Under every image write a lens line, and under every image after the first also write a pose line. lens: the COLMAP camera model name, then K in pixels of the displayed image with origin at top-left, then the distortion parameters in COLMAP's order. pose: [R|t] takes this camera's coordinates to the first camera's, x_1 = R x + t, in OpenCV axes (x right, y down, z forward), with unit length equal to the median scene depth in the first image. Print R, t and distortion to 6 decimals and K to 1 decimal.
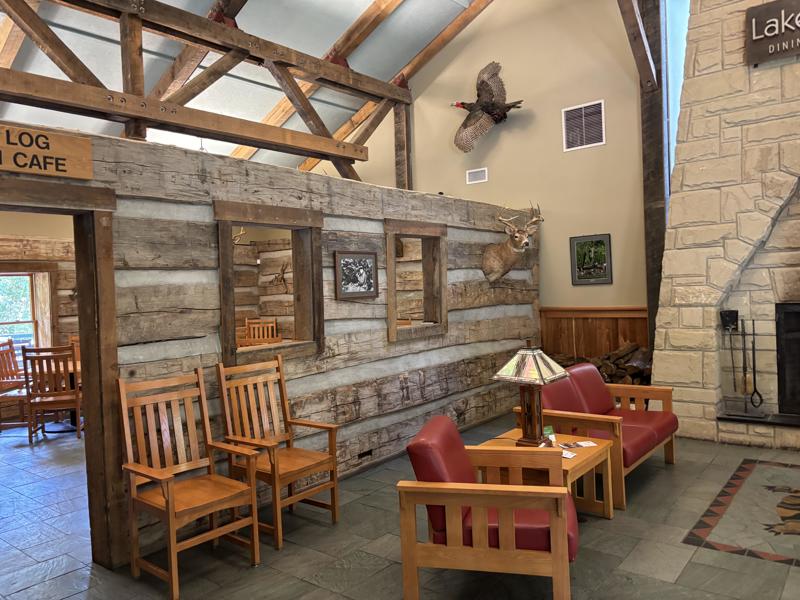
lens RADIAL K [[606.6, 0, 399.4], [0, 606.6, 301.1], [0, 0, 1]] dist [0.047892, 0.006521]
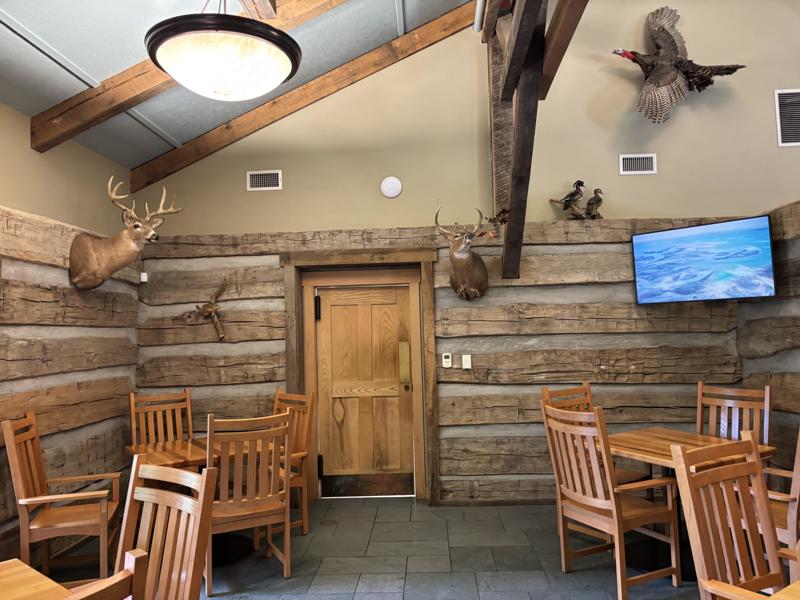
lens RADIAL K [[606.6, 0, 400.4], [0, 606.6, 299.0], [0, 0, 1]] dist [0.047892, 0.006521]
pose [[0.792807, 0.054323, 0.607047, -0.375762], [0.011619, 0.994492, -0.104169, 0.006982], [-0.609362, 0.089639, 0.787809, 0.498808]]
